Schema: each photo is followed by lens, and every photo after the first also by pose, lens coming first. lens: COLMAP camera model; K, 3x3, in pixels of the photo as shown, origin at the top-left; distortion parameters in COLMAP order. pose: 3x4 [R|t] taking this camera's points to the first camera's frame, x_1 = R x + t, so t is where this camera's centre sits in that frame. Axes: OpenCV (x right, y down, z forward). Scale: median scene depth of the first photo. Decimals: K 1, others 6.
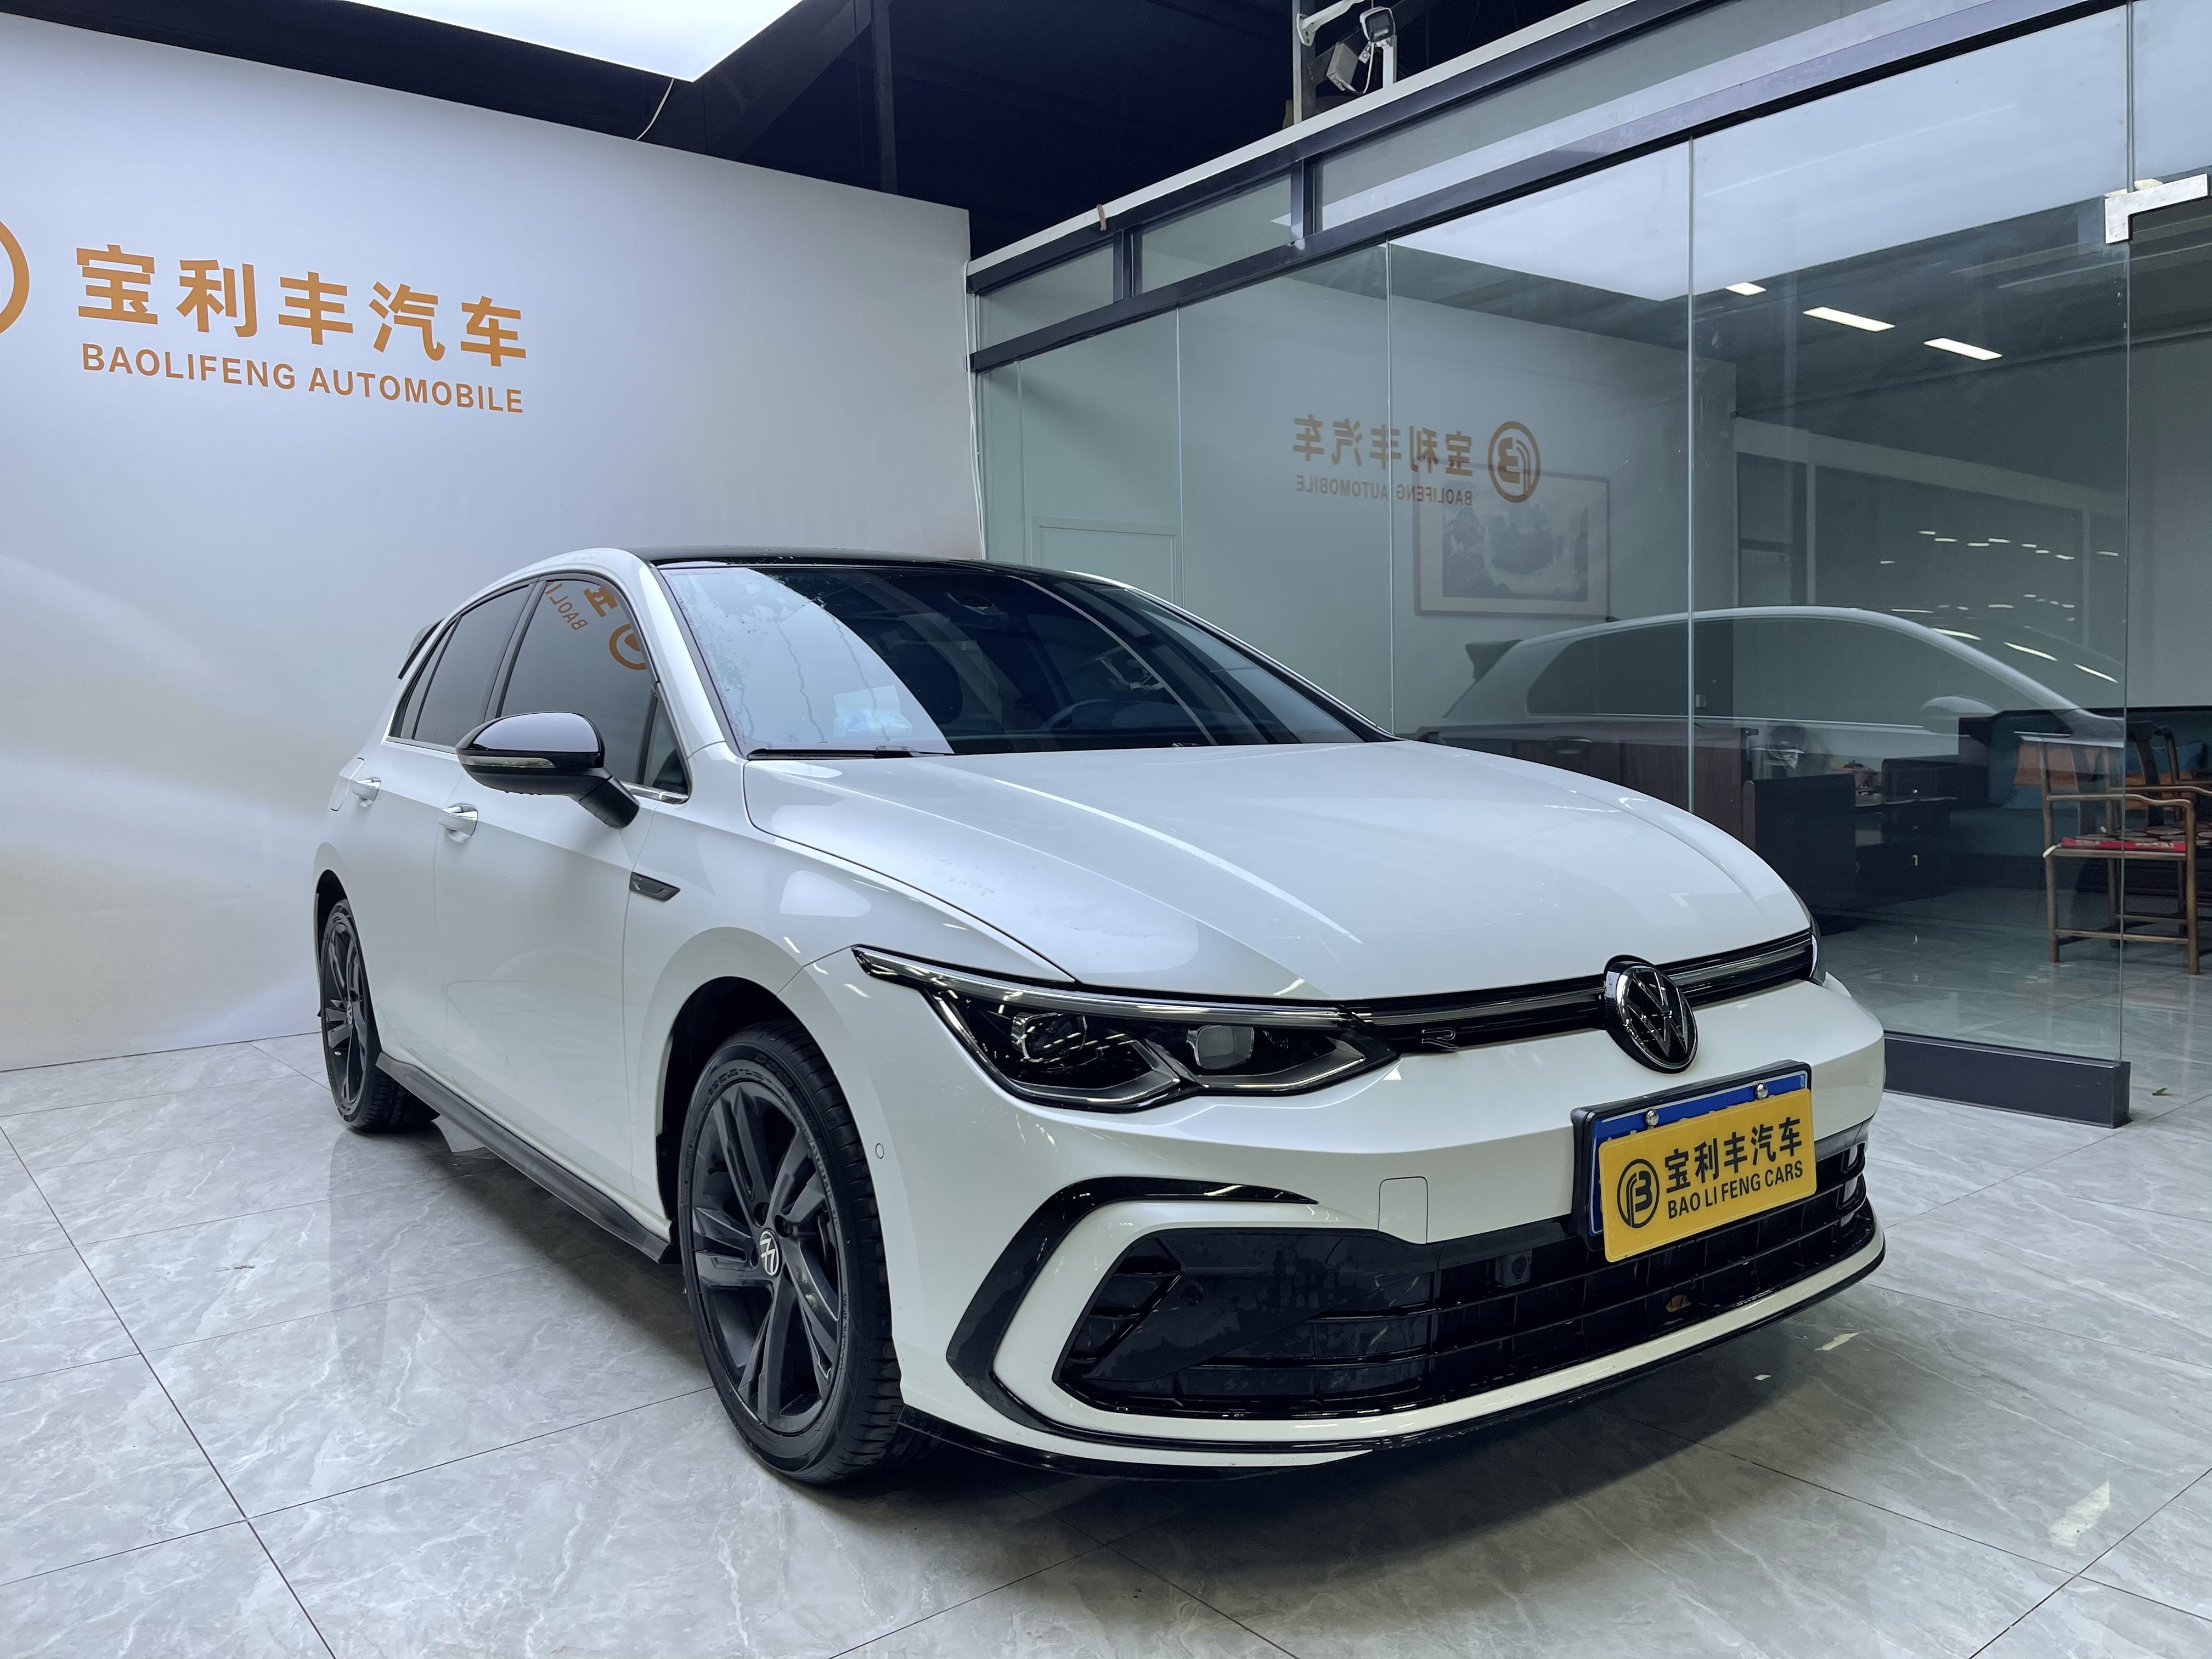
lens RADIAL K [[1623.3, 0, 1106.0], [0, 1623.3, 829.5], [0, 0, 1]] dist [0.111257, -0.156695]
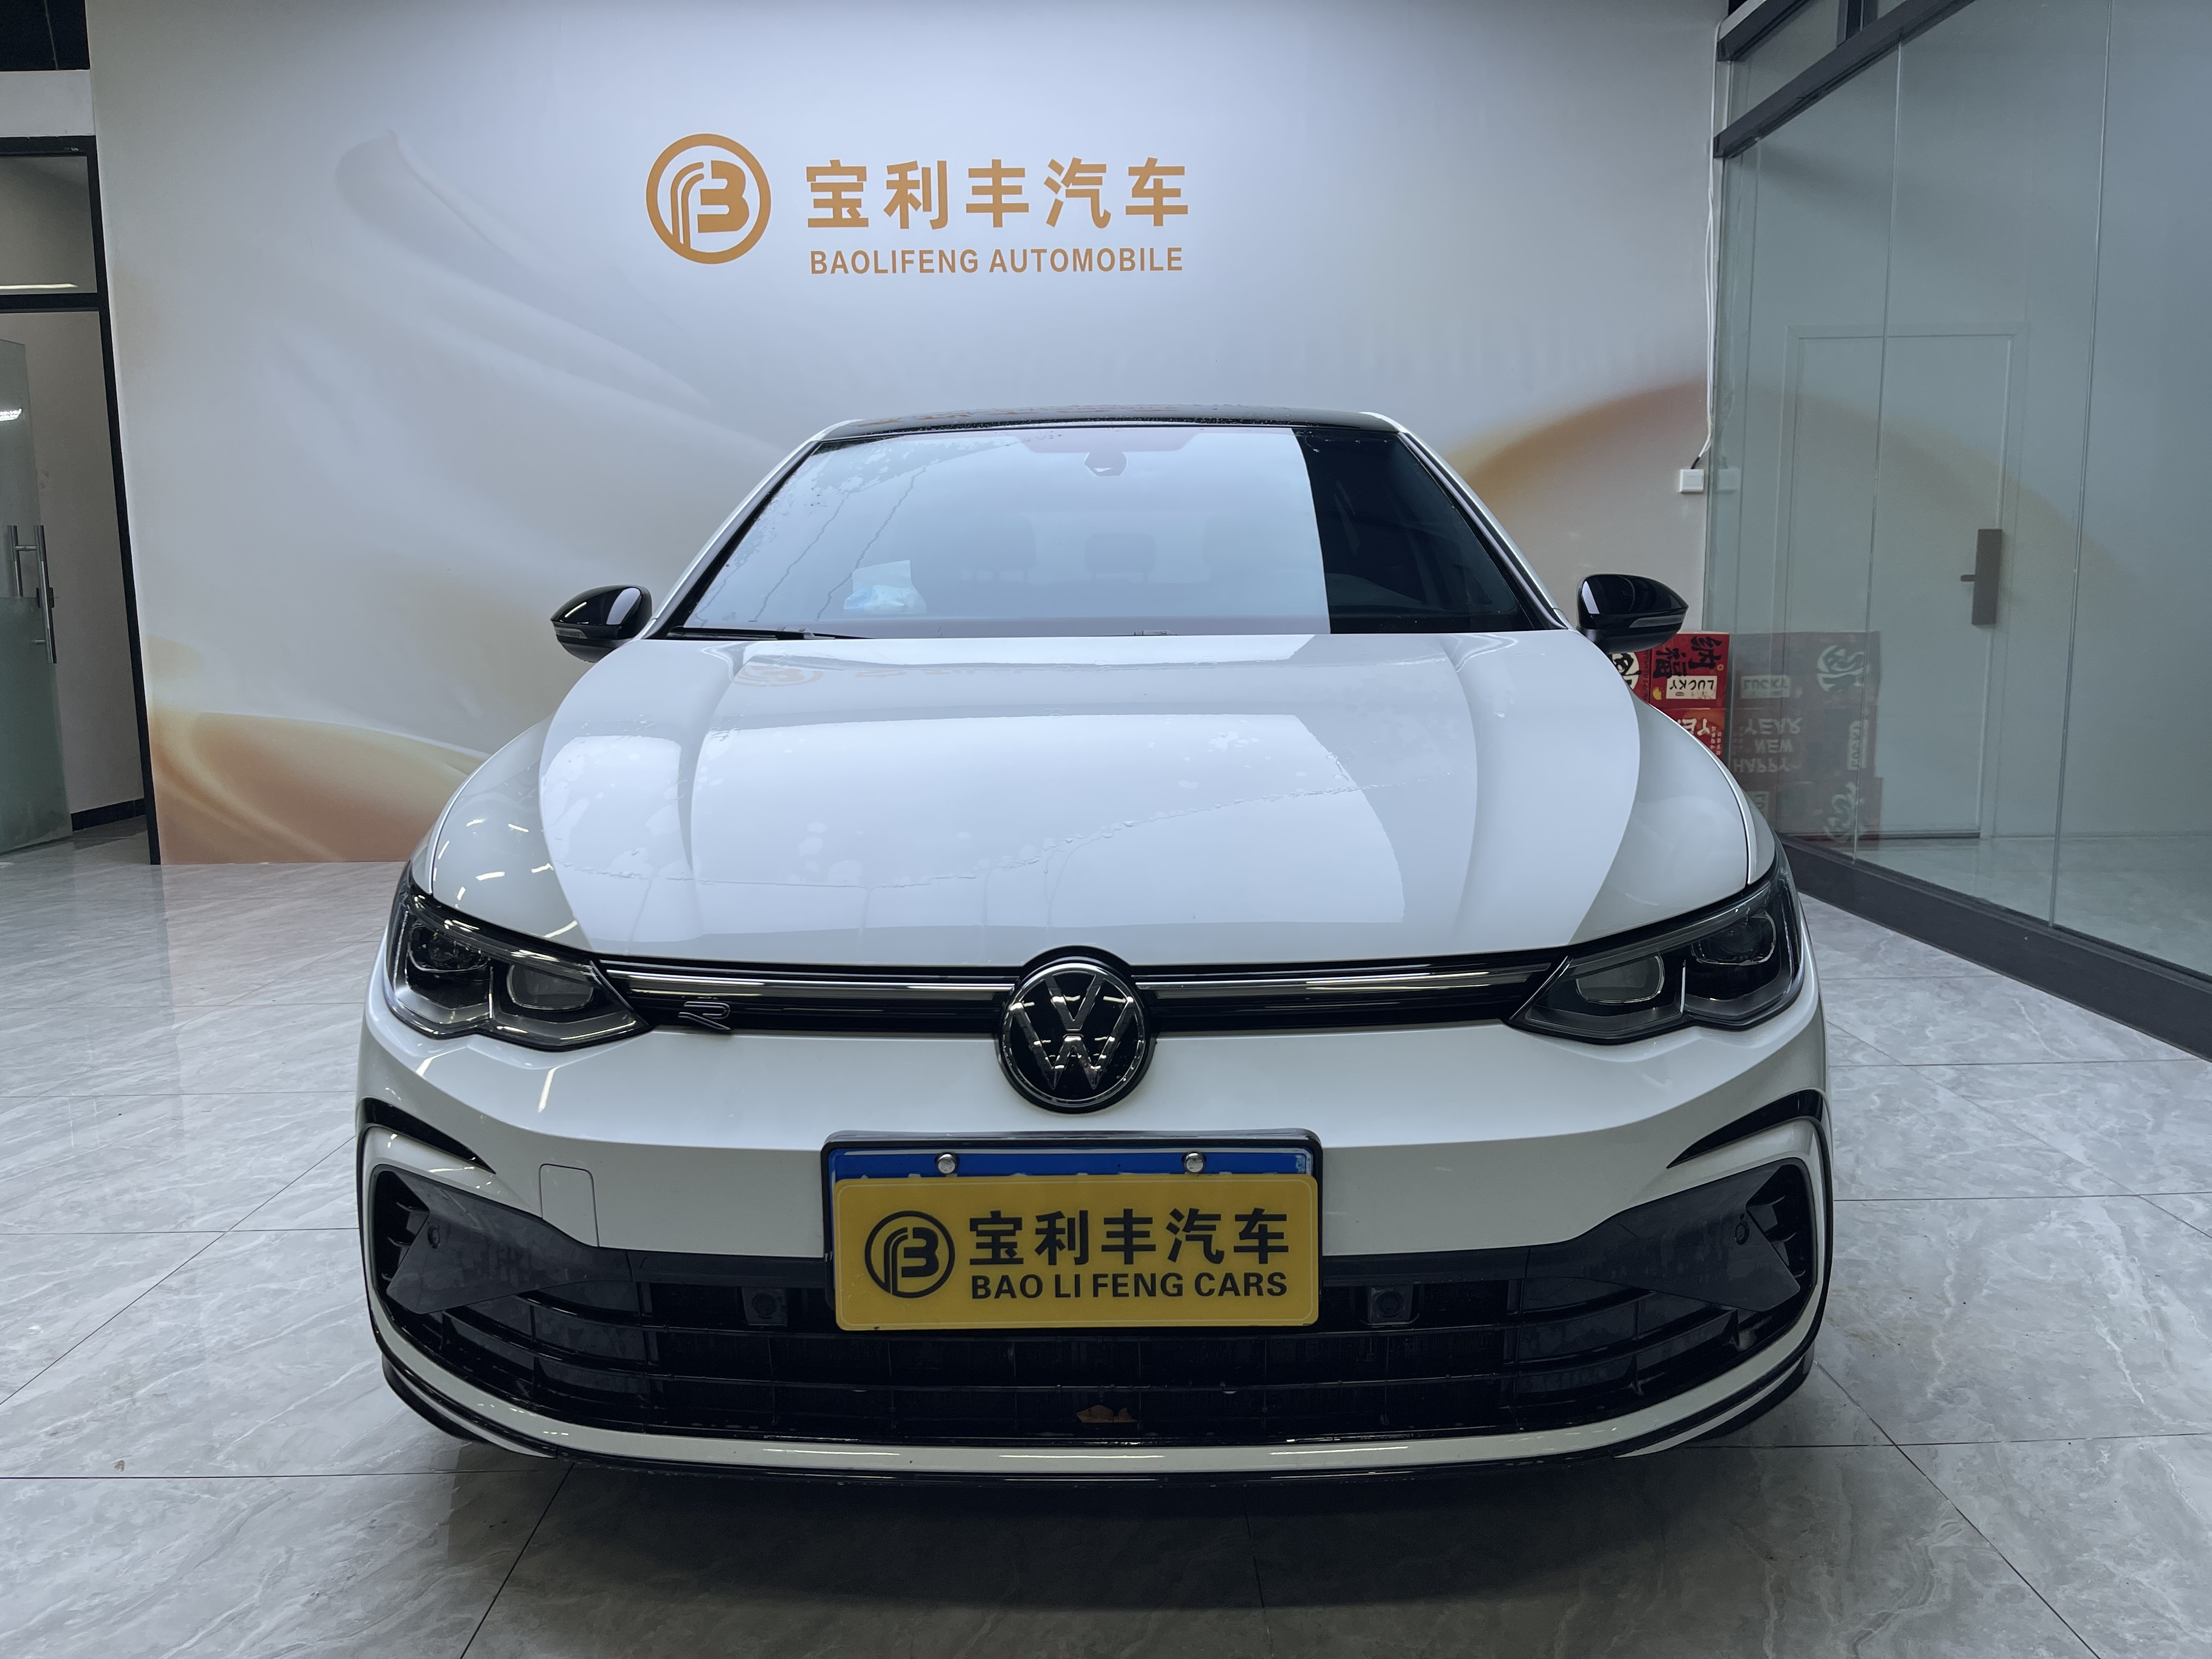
lens RADIAL K [[1674.9, 0, 1094.0], [0, 1674.9, 825.1], [0, 0, 1]] dist [0.002930, -0.006313]
pose [[0.796076, 0.097487, -0.597294, 0.286978], [-0.044400, 0.993689, 0.103009, -0.020895], [0.603566, -0.055483, 0.795380, 0.152227]]
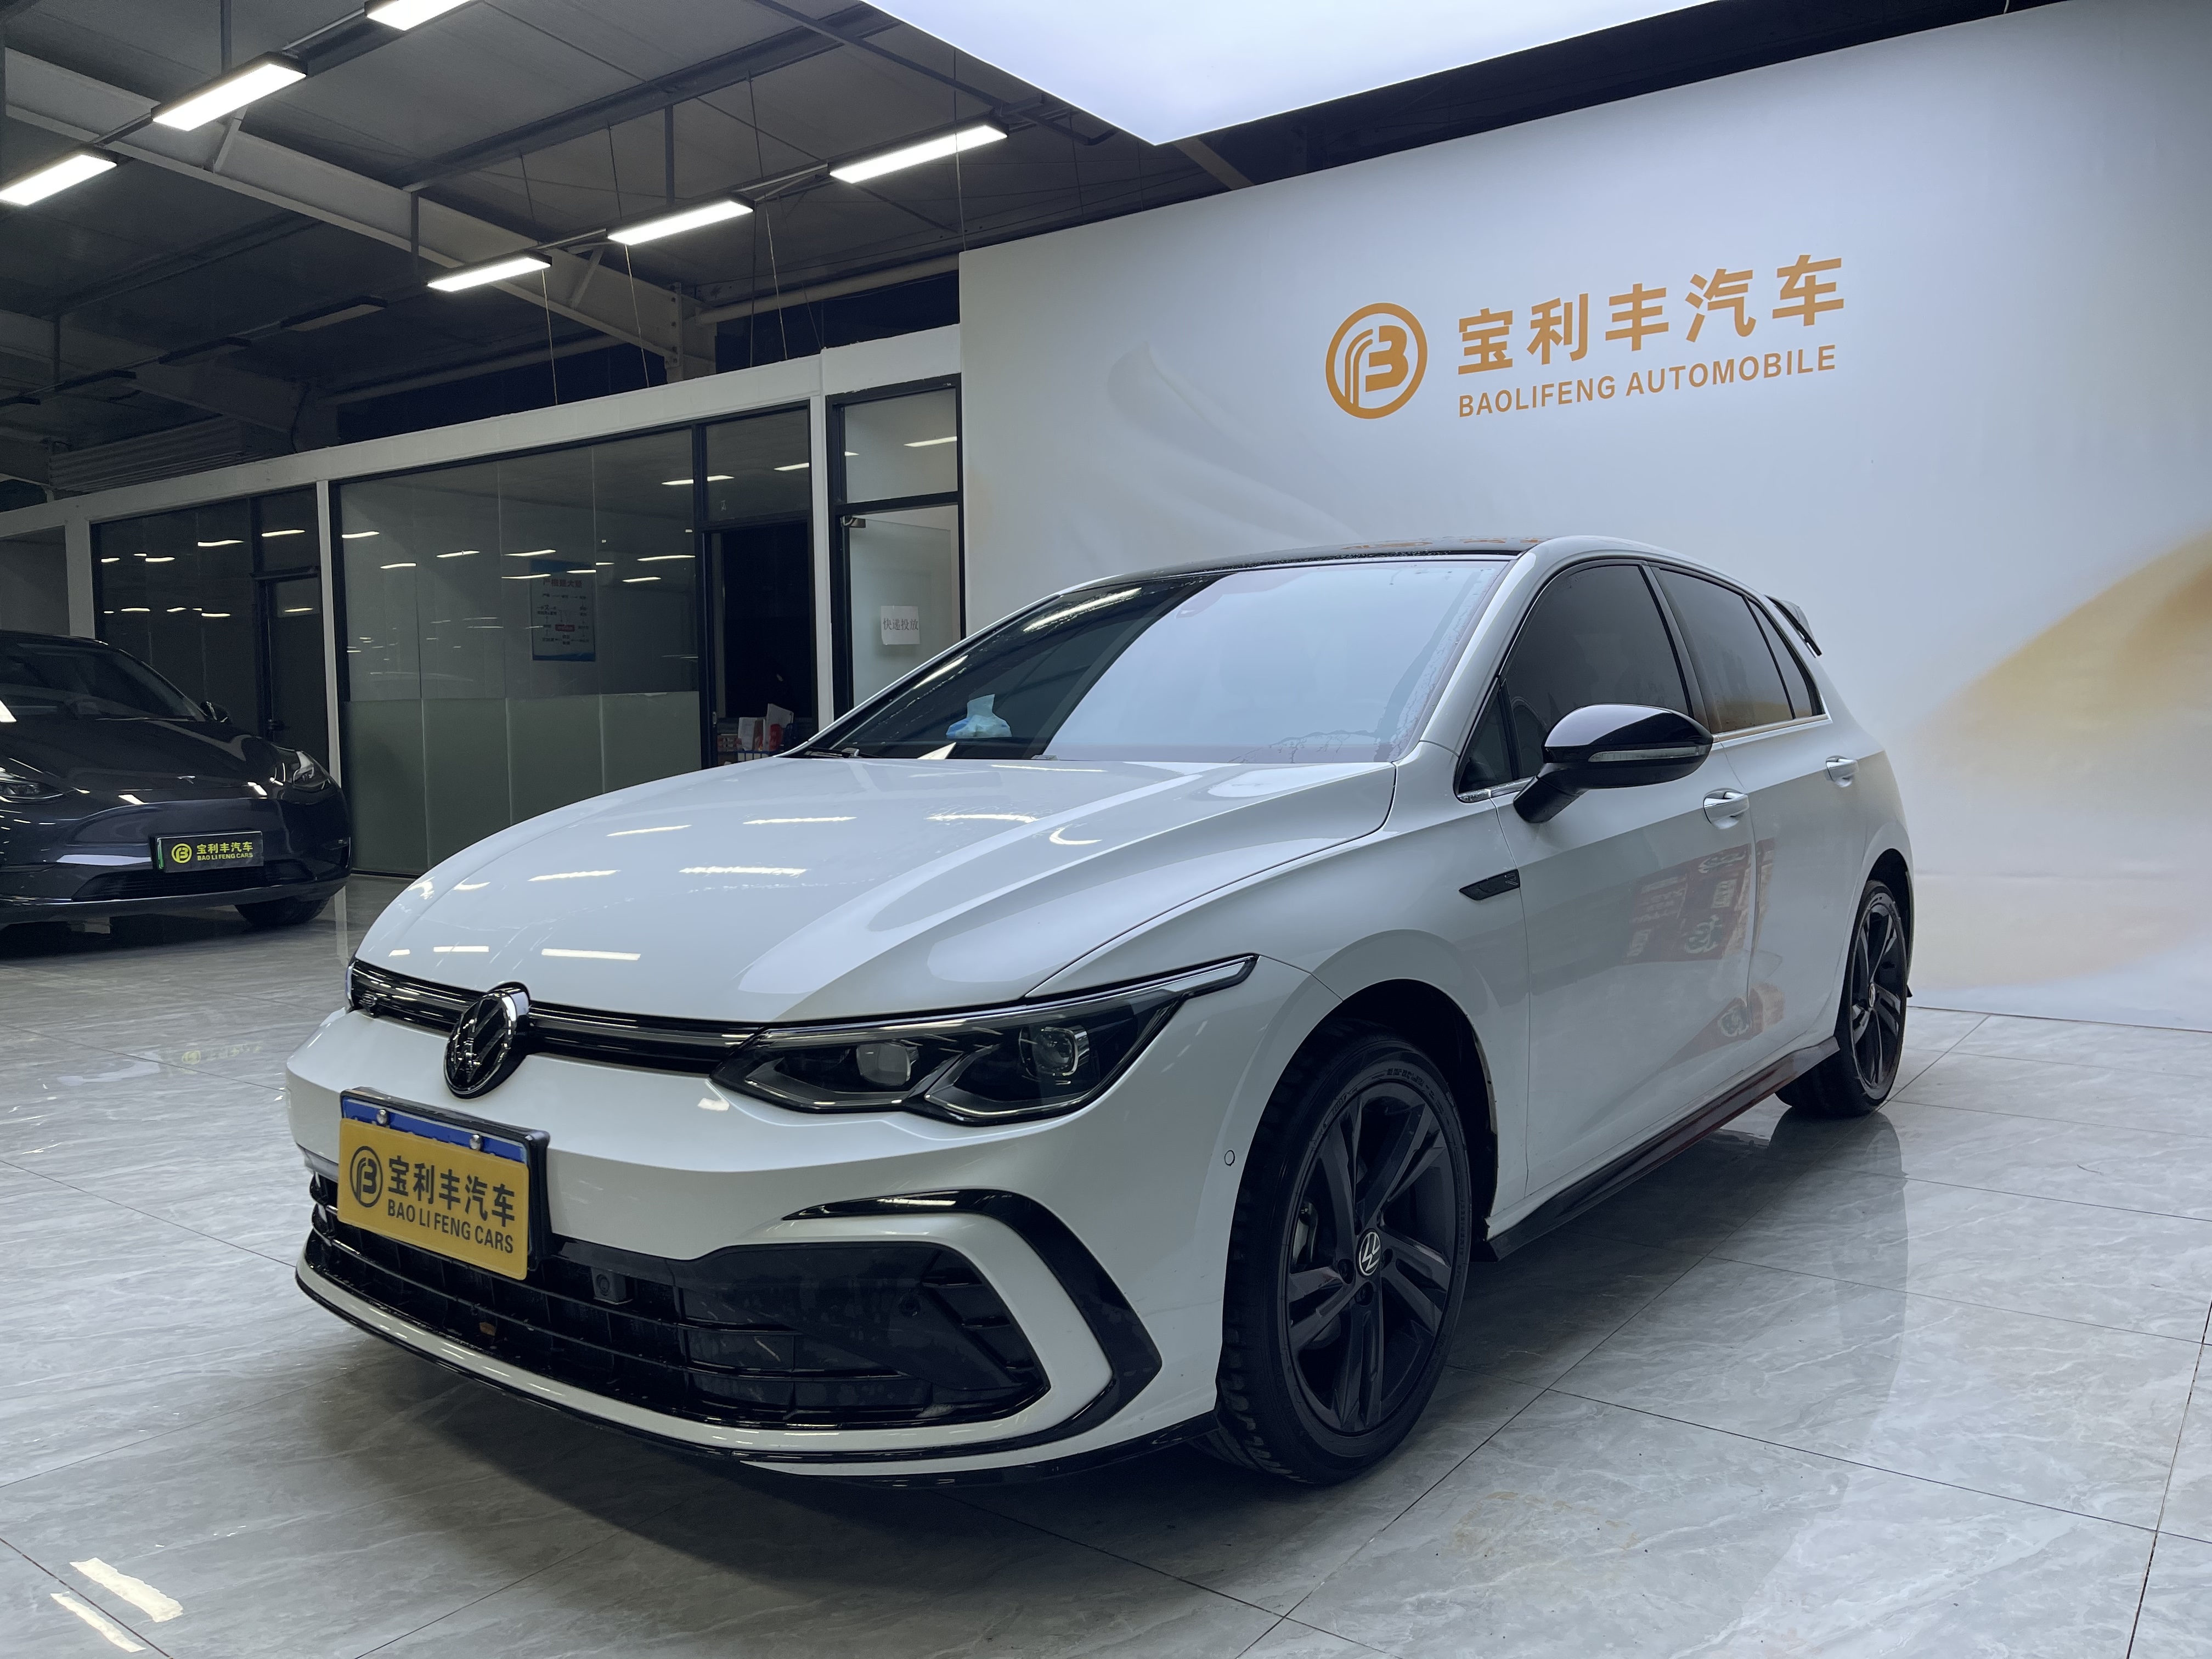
lens RADIAL K [[1632.6, 0, 1098.5], [0, 1632.6, 831.8], [0, 0, 1]] dist [0.037380, -0.006125]
pose [[0.275273, 0.087094, -0.957413, 0.519733], [-0.055371, 0.995671, 0.074654, -0.042671], [0.959770, 0.032463, 0.278904, 0.397213]]
